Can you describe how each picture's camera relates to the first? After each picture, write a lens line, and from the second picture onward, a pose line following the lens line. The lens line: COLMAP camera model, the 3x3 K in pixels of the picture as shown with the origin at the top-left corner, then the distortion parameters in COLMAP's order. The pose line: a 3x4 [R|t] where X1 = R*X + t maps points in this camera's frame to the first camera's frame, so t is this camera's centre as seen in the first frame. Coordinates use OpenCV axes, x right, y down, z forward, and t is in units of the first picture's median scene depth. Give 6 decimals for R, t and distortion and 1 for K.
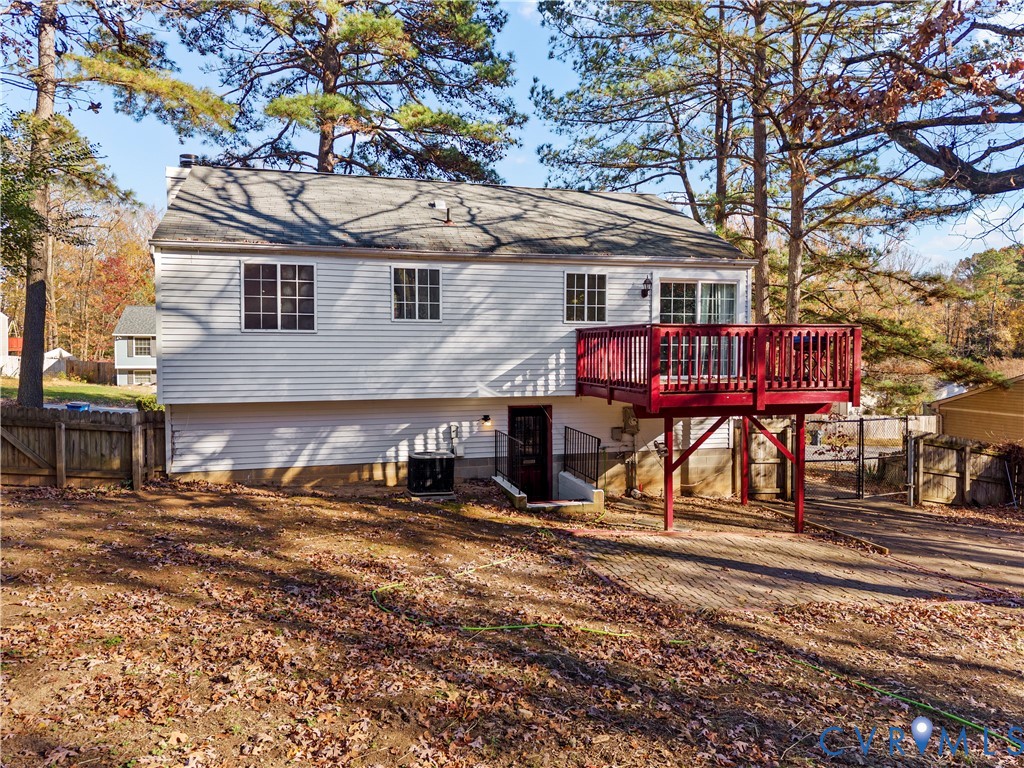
lens RADIAL K [[707.1, 0, 523.6], [0, 707.1, 351.8], [0, 0, 1]] dist [0.021399, -0.029060]
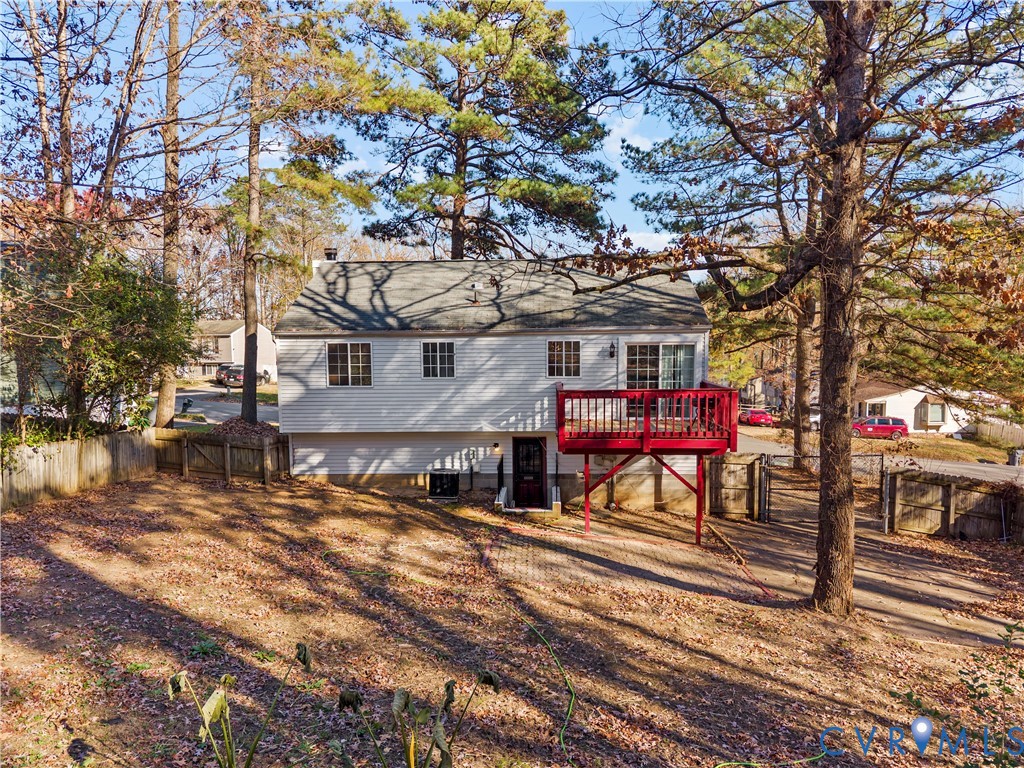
lens RADIAL K [[707.1, 0, 515.4], [0, 707.1, 385.4], [0, 0, 1]] dist [0.021399, -0.029060]
pose [[0.945919, 0.011167, -0.324211, 0.448148], [0.006055, 0.998626, 0.052061, -0.099792], [0.324346, -0.051209, 0.944551, -0.304285]]
